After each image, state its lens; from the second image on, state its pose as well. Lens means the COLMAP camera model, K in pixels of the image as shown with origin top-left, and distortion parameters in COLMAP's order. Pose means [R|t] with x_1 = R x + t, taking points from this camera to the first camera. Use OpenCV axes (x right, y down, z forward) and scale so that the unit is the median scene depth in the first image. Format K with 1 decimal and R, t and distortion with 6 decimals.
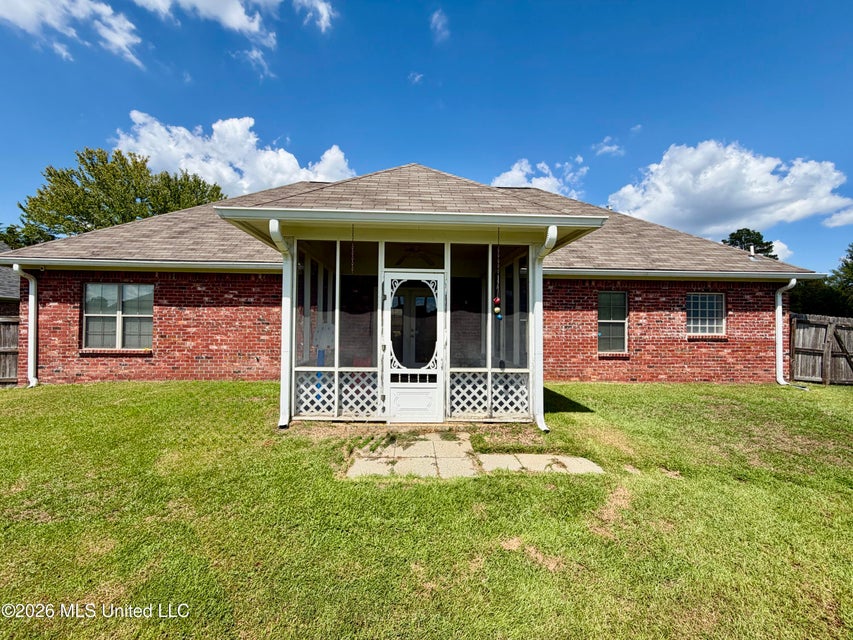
lens RADIAL K [[347.8, 0, 421.2], [0, 347.8, 311.0], [0, 0, 1]] dist [0.000730, -0.000263]
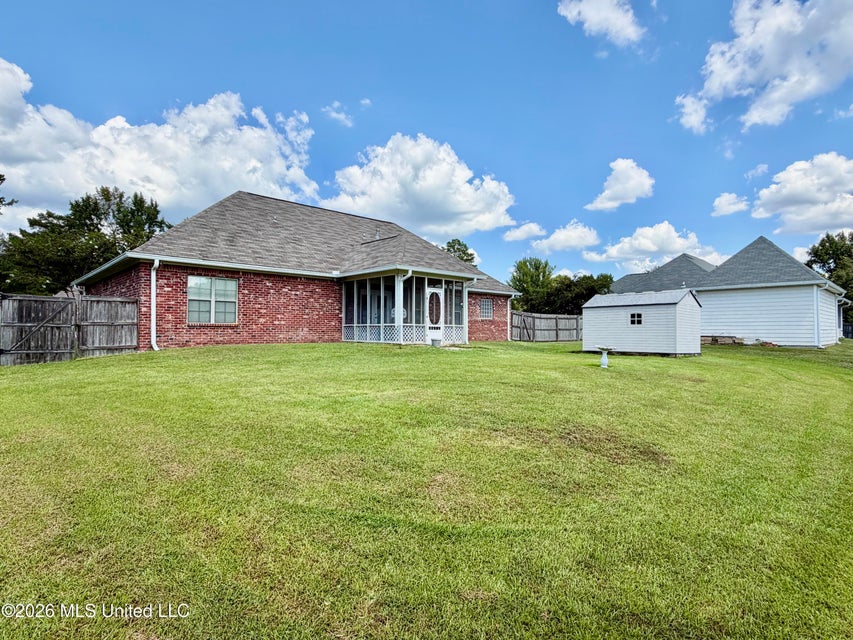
lens RADIAL K [[478.2, 0, 441.3], [0, 478.2, 311.3], [0, 0, 1]] dist [-0.016784, 0.004072]
pose [[0.736945, 0.021275, 0.675617, -1.495867], [-0.026335, 0.999649, -0.002754, 0.041221], [-0.675439, -0.015763, 0.737247, -1.066874]]
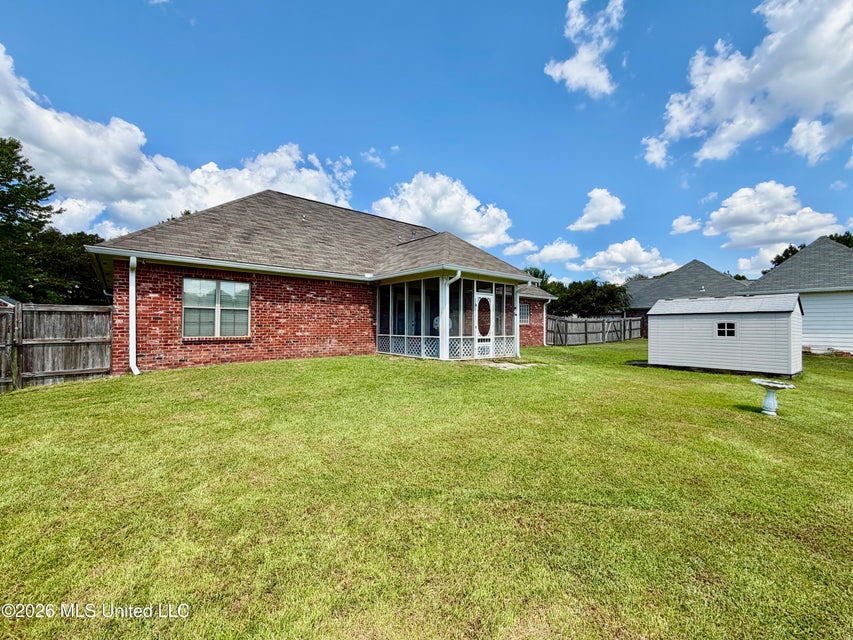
lens RADIAL K [[366.6, 0, 432.4], [0, 366.6, 315.5], [0, 0, 1]] dist [-0.003049, -0.000849]
pose [[0.773812, 0.012538, 0.633292, -1.086271], [-0.027060, 0.999546, 0.013275, 0.003044], [-0.632837, -0.027409, 0.773799, -0.391231]]
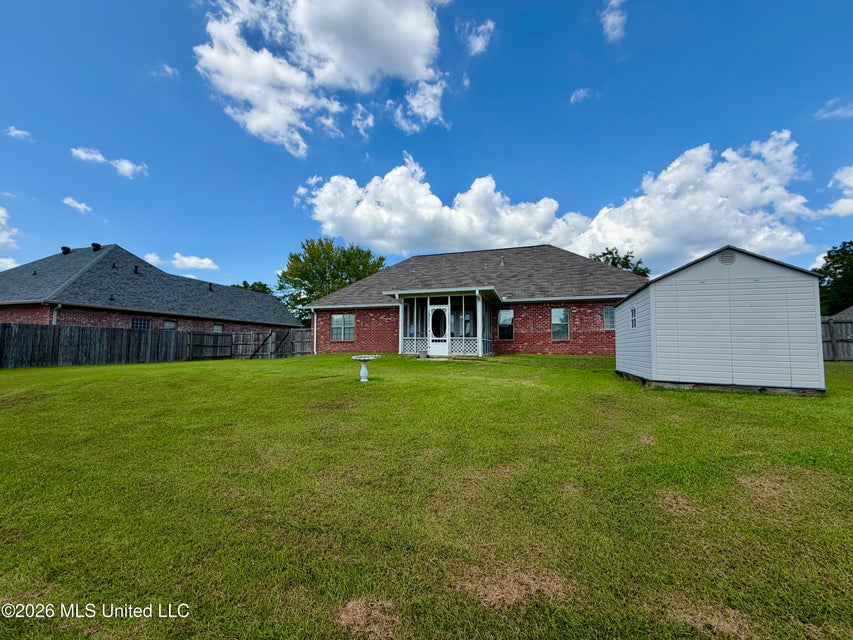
lens RADIAL K [[347.8, 0, 419.8], [0, 347.8, 315.5], [0, 0, 1]] dist [0.000730, -0.000263]
pose [[0.933230, -0.037918, -0.357272, 0.547703], [0.019225, 0.998261, -0.055730, 0.082169], [0.358764, 0.045141, 0.932336, -1.140207]]
